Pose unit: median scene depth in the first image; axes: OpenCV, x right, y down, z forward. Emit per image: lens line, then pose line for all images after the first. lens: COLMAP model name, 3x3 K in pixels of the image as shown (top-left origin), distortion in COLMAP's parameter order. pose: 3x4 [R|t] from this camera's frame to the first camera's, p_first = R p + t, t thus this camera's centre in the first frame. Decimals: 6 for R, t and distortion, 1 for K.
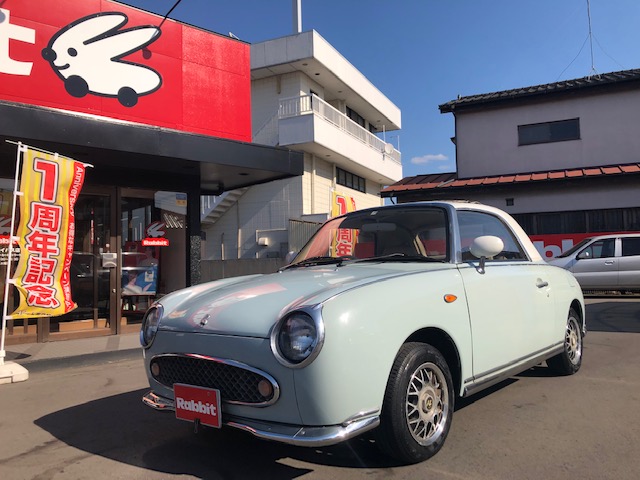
lens RADIAL K [[511.4, 0, 321.5], [0, 511.4, 238.9], [0, 0, 1]] dist [0.025230, -0.035359]
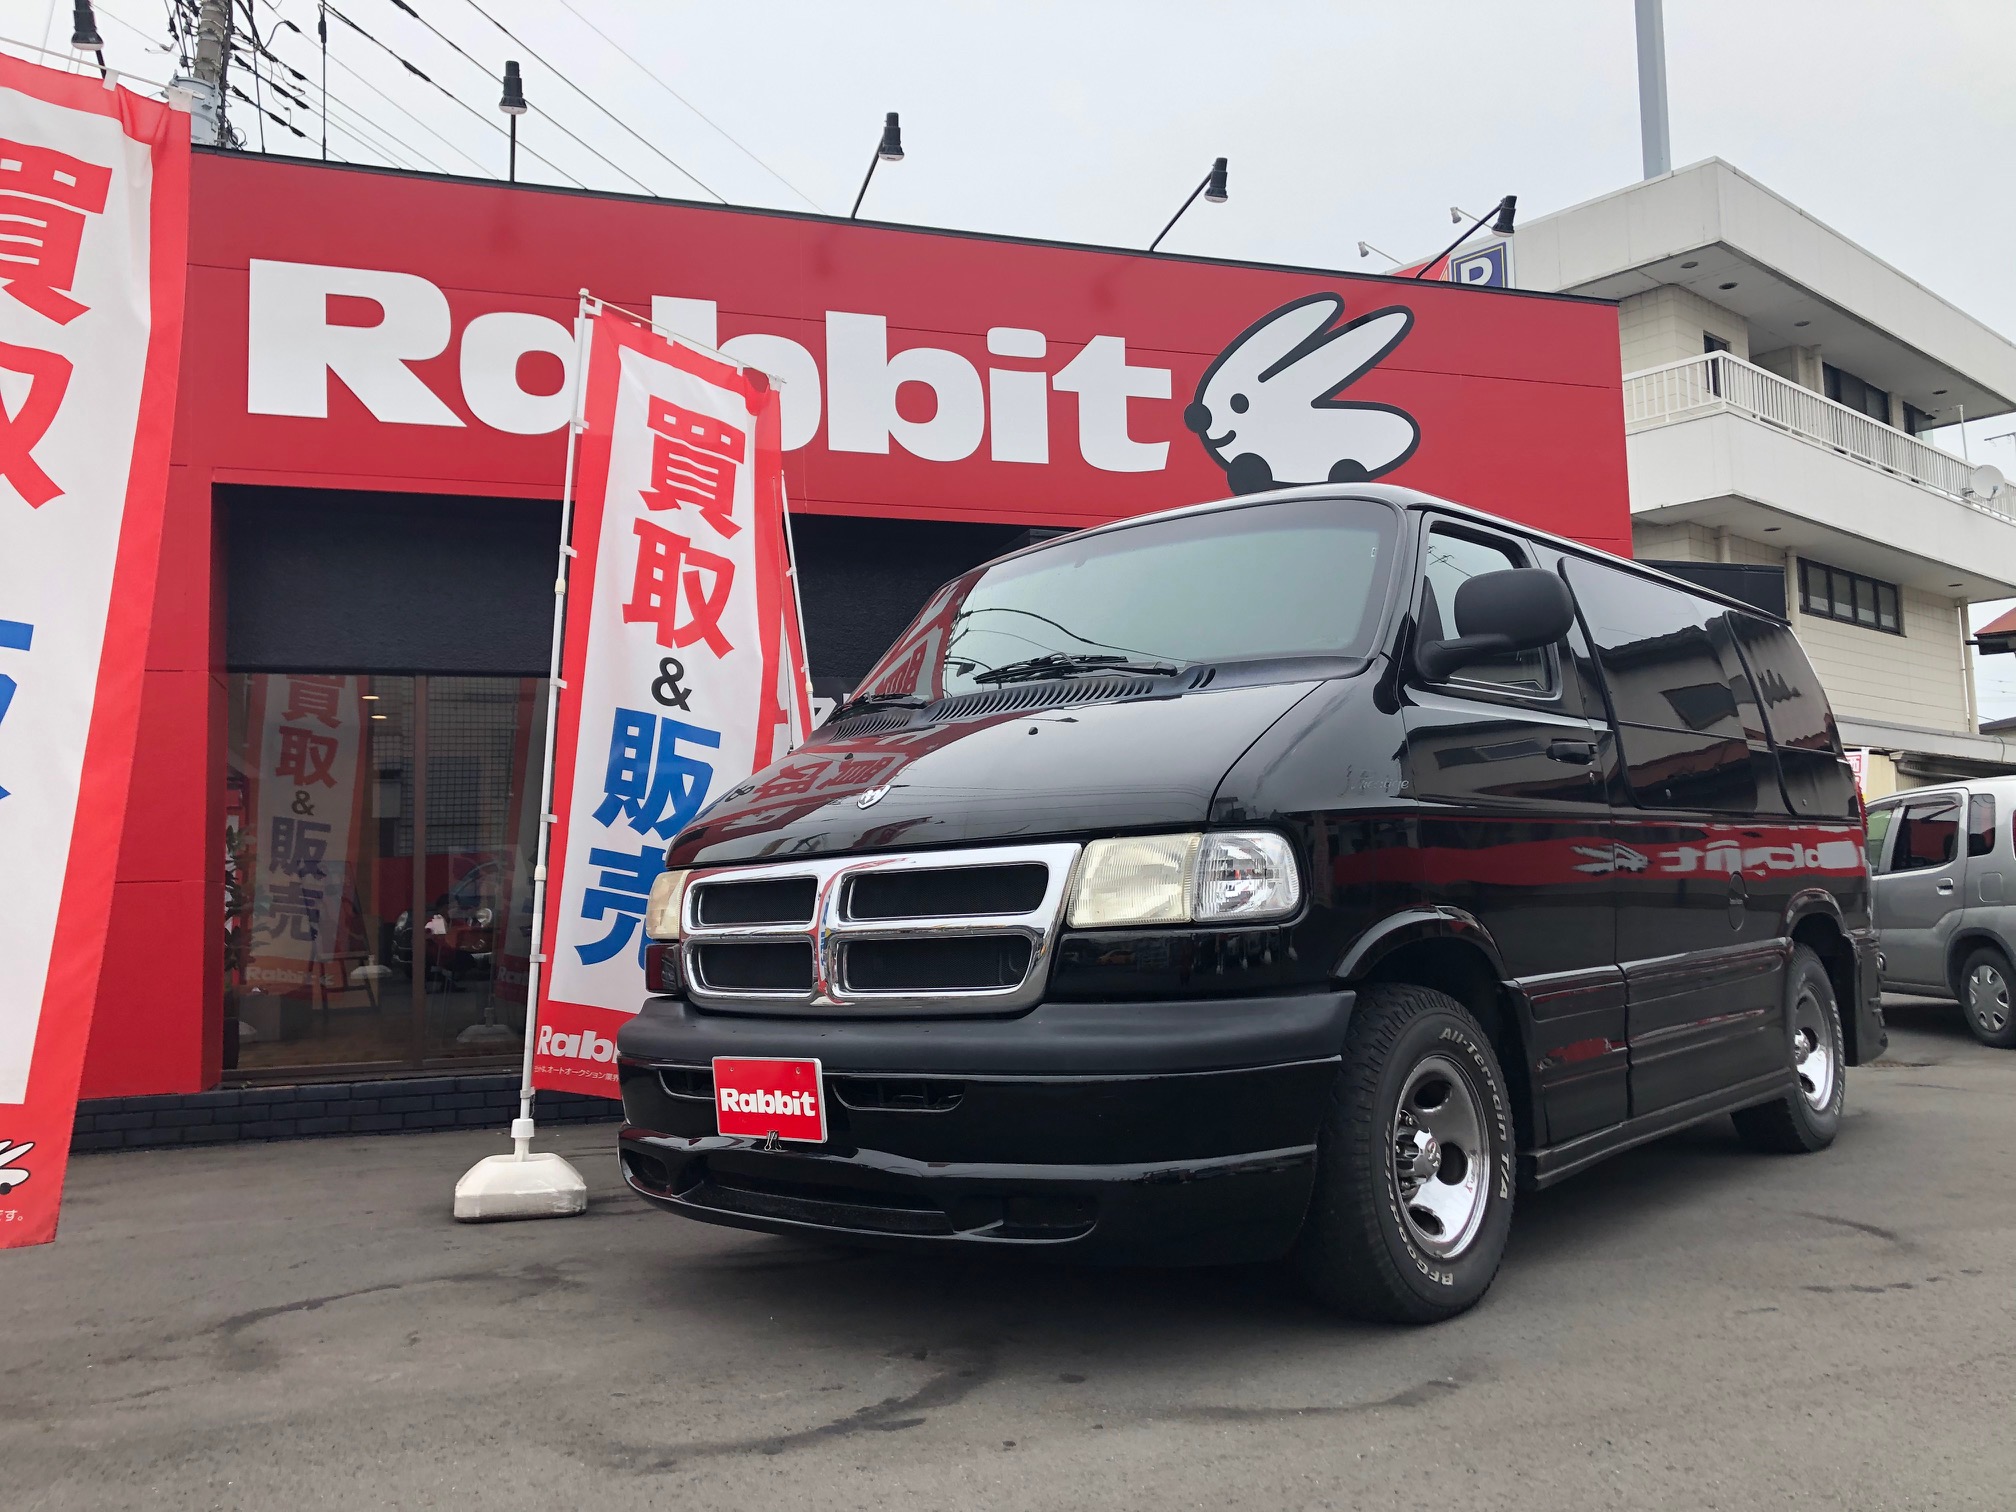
lens RADIAL K [[1610.9, 0, 1002.5], [0, 1610.9, 742.8], [0, 0, 1]] dist [0.025230, -0.035359]
pose [[0.919200, -0.036652, -0.392081, -0.120348], [0.024571, 0.999057, -0.035790, -0.015676], [0.393023, 0.023264, 0.919234, -0.367618]]
